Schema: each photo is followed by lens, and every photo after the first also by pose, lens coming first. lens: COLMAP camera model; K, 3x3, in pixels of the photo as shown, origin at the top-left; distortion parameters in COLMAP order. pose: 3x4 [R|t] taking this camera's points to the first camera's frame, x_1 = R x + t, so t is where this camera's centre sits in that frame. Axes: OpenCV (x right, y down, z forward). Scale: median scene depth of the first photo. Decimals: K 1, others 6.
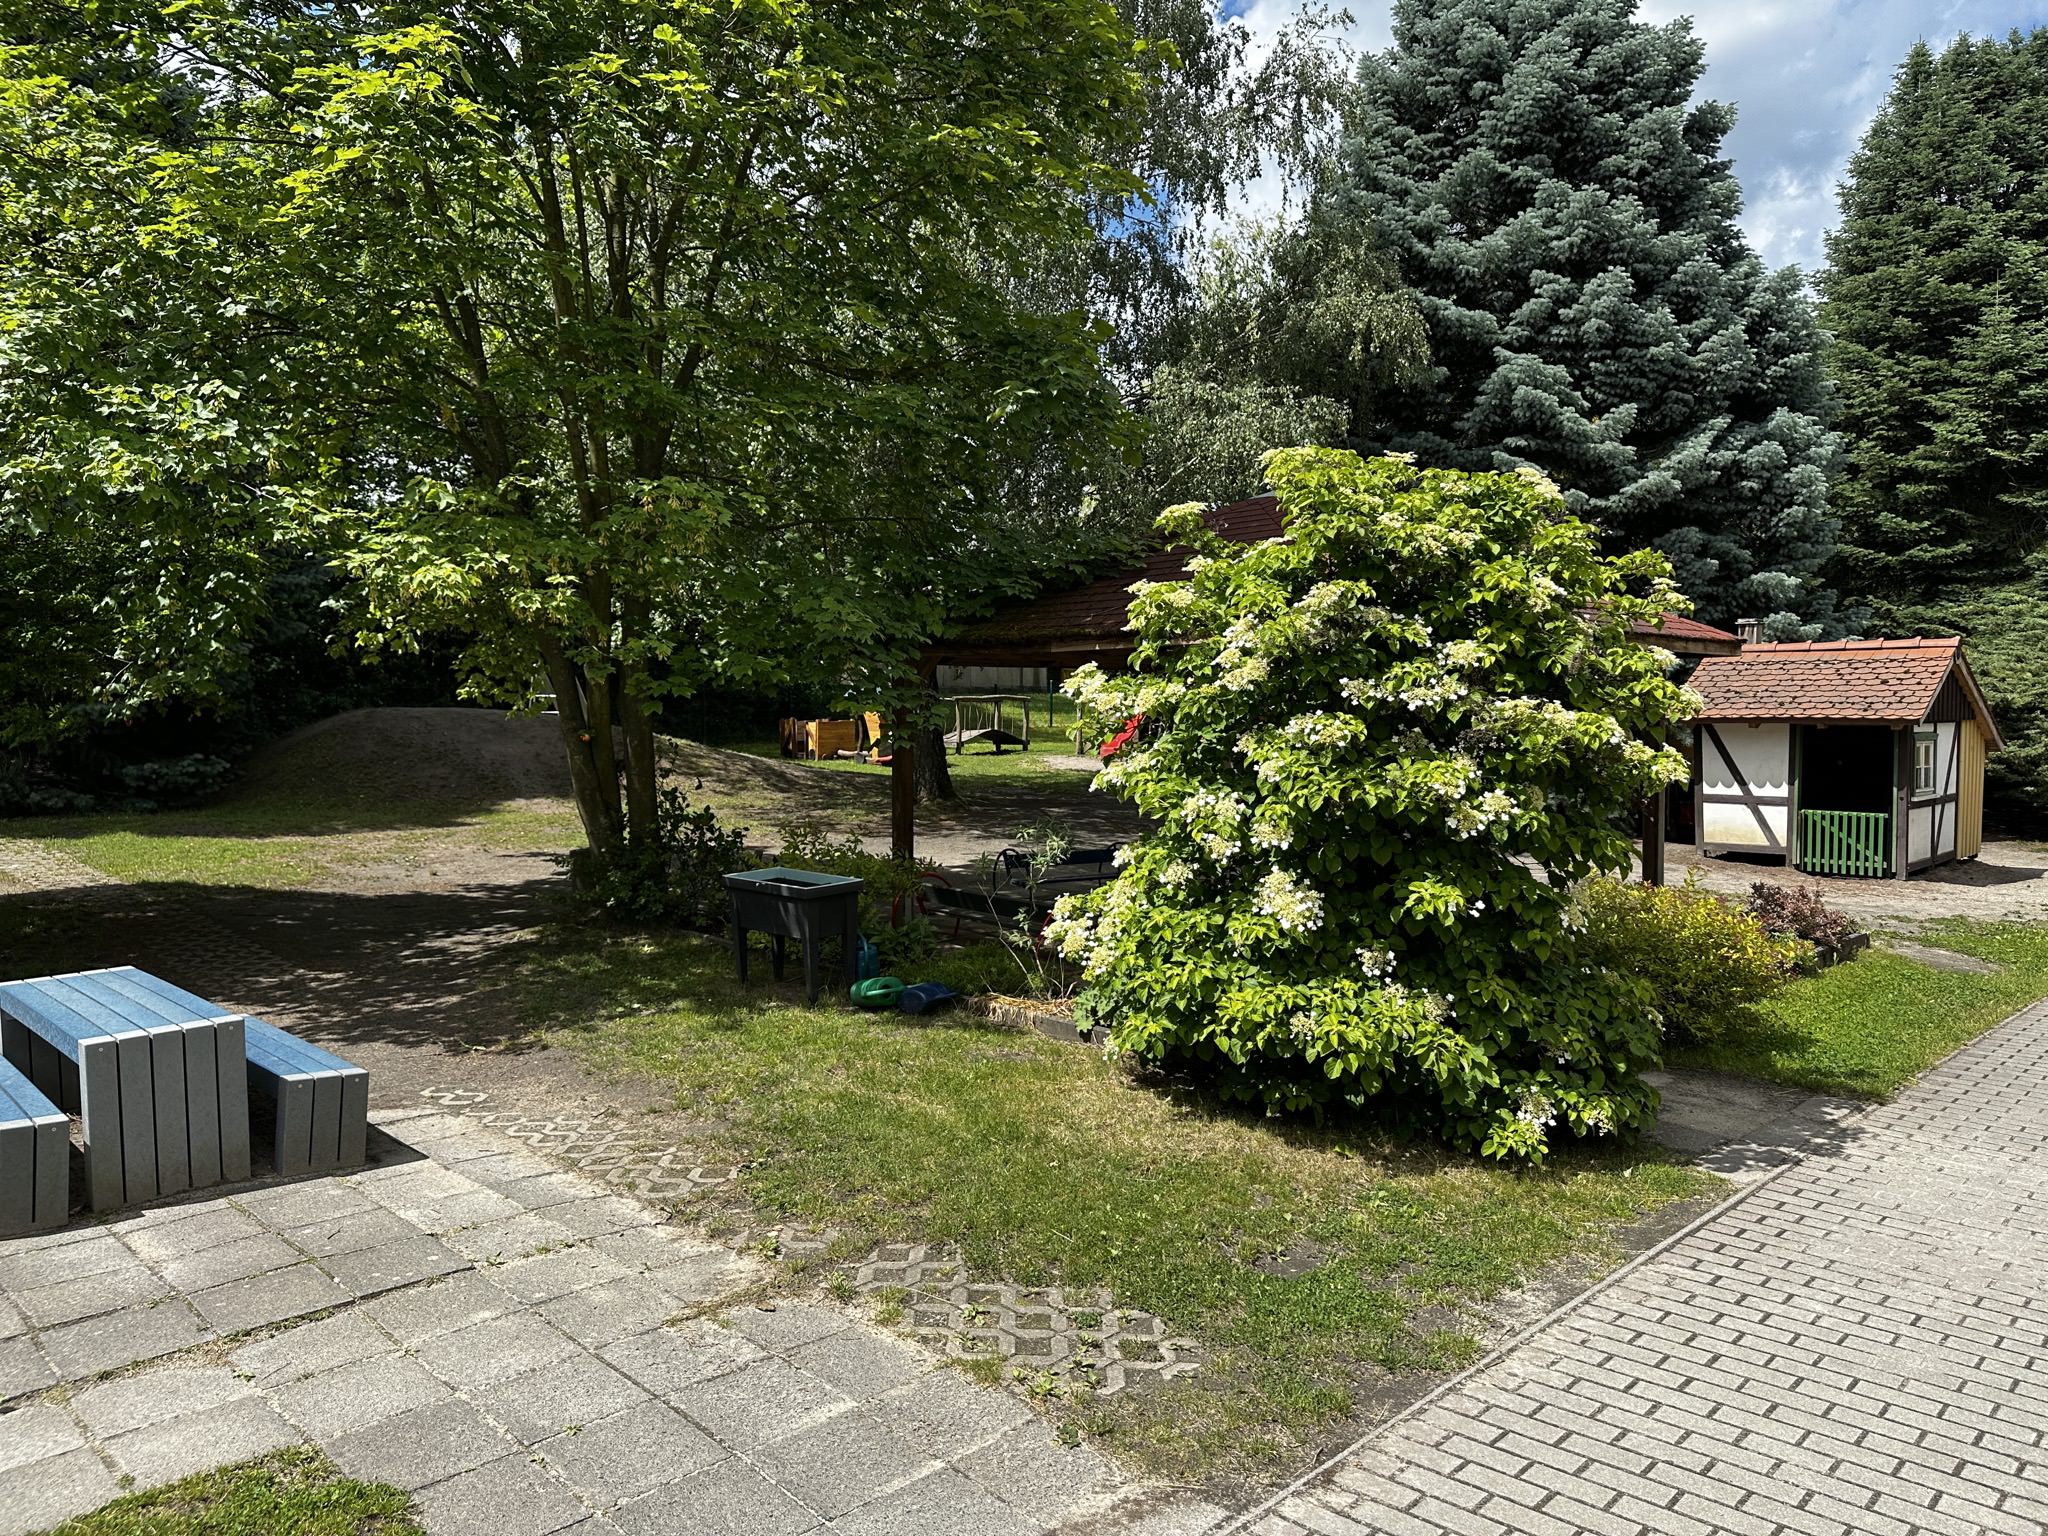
lens RADIAL K [[1414.2, 0, 1015.4], [0, 1414.2, 808.3], [0, 0, 1]] dist [-0.003294, -0.001348]
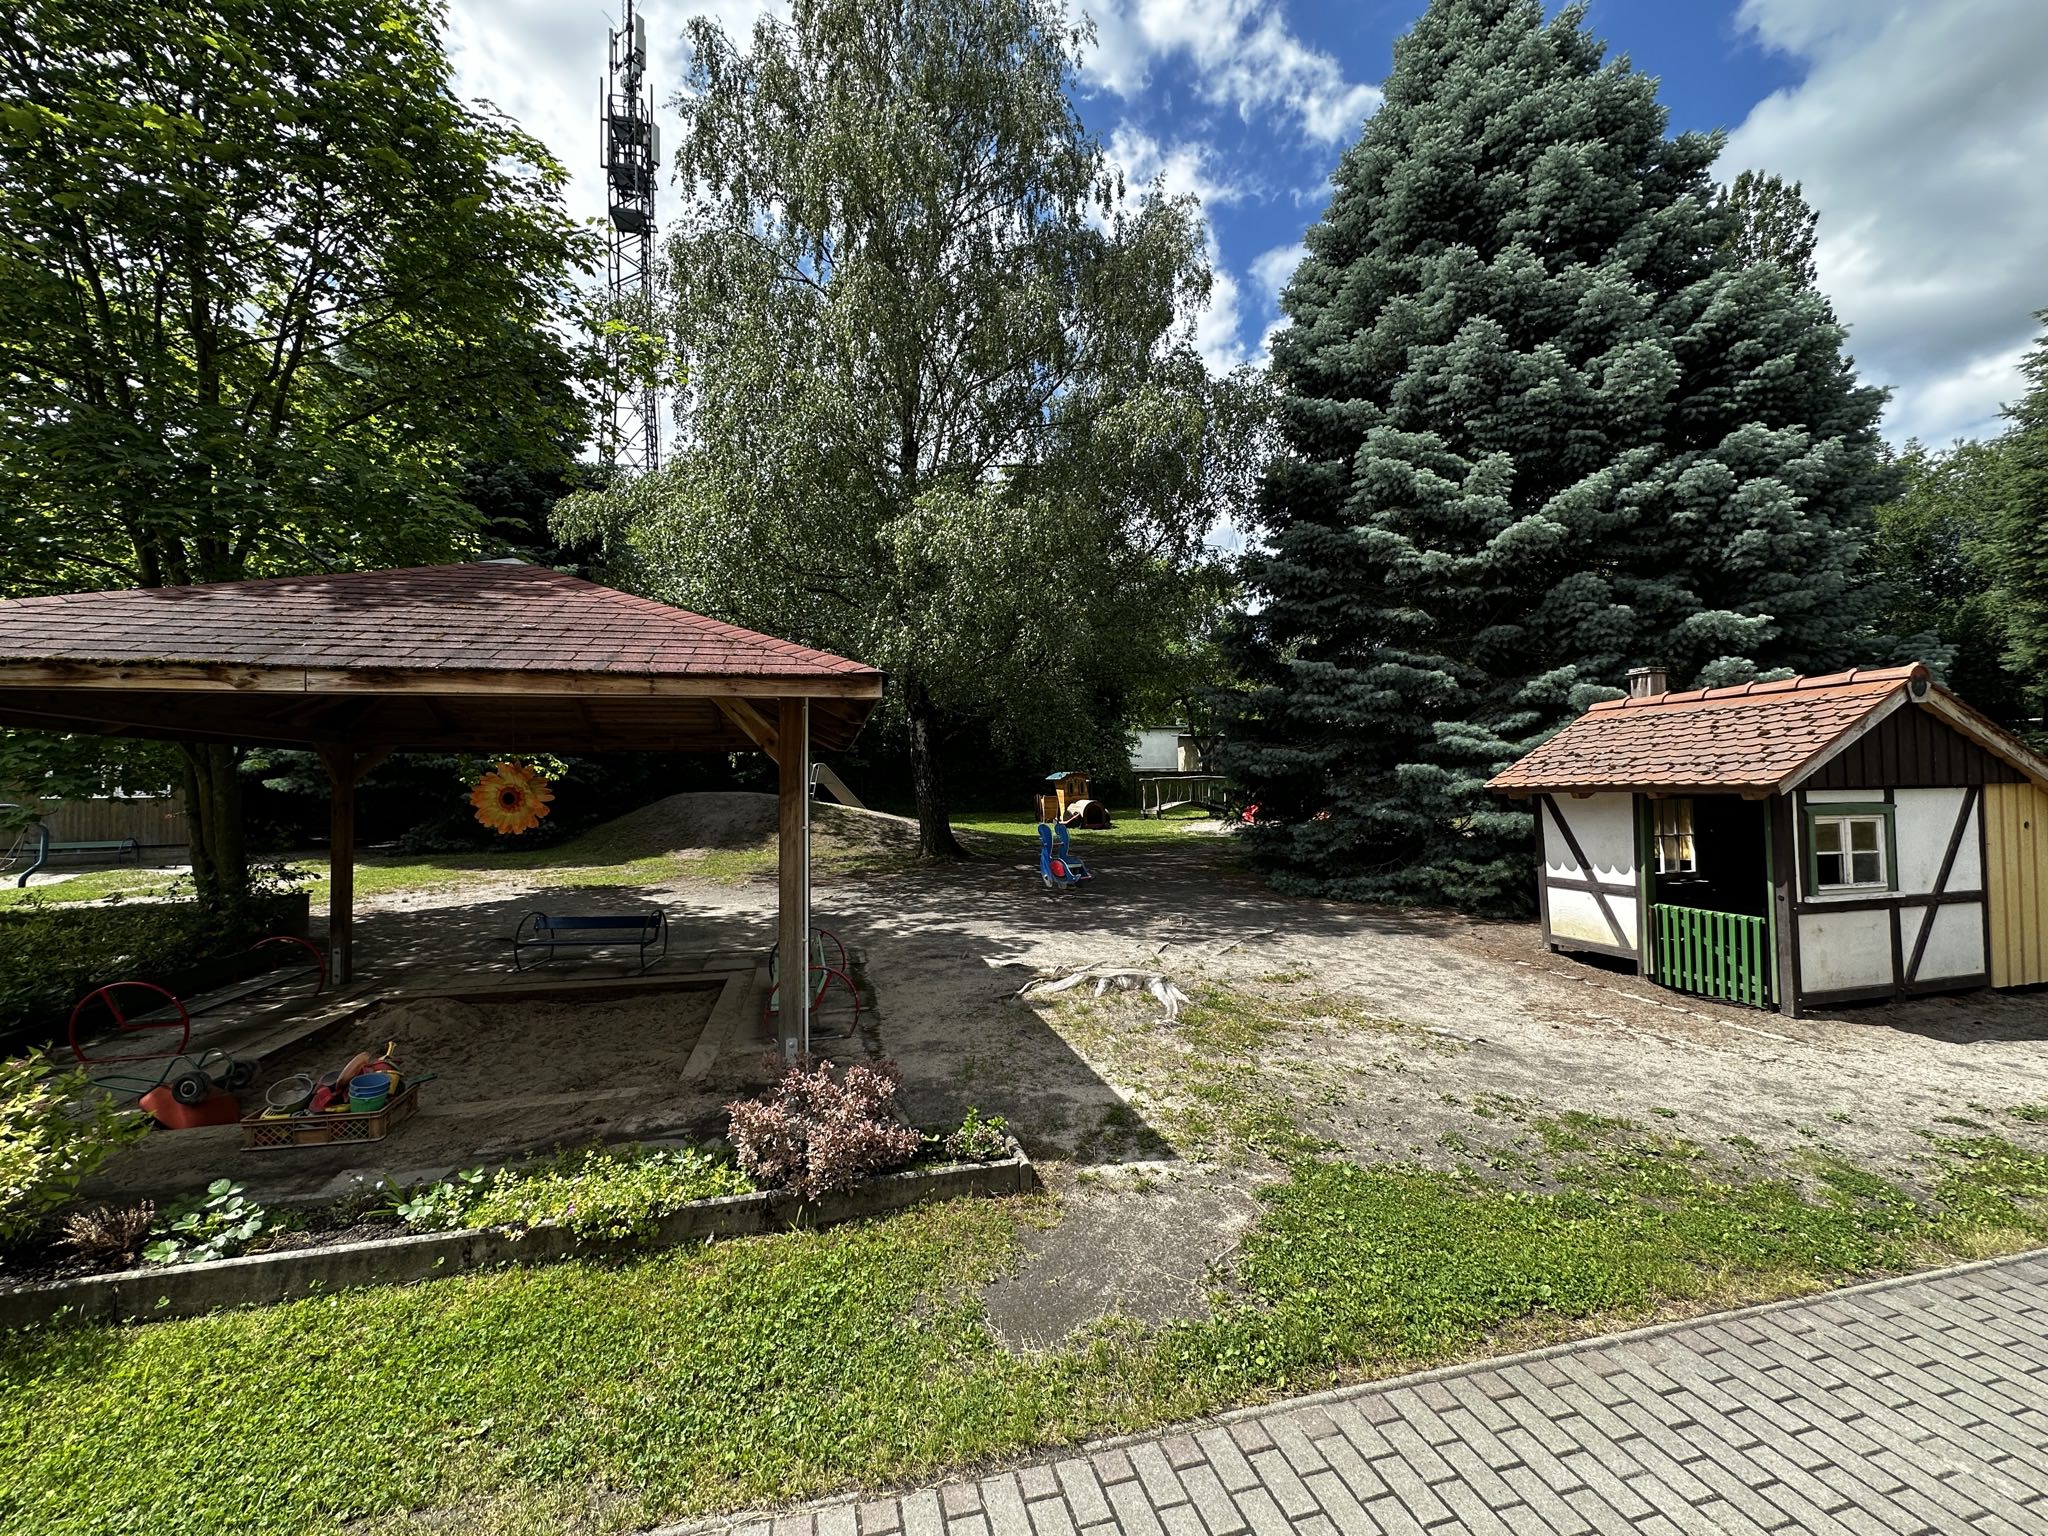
lens RADIAL K [[820.7, 0, 1020.9], [0, 820.7, 783.5], [0, 0, 1]] dist [-0.013365, -0.000117]
pose [[0.855641, -0.014878, -0.517356, 0.483247], [-0.025586, 0.997149, -0.070992, -0.023535], [0.516937, 0.073981, 0.852821, 0.430873]]
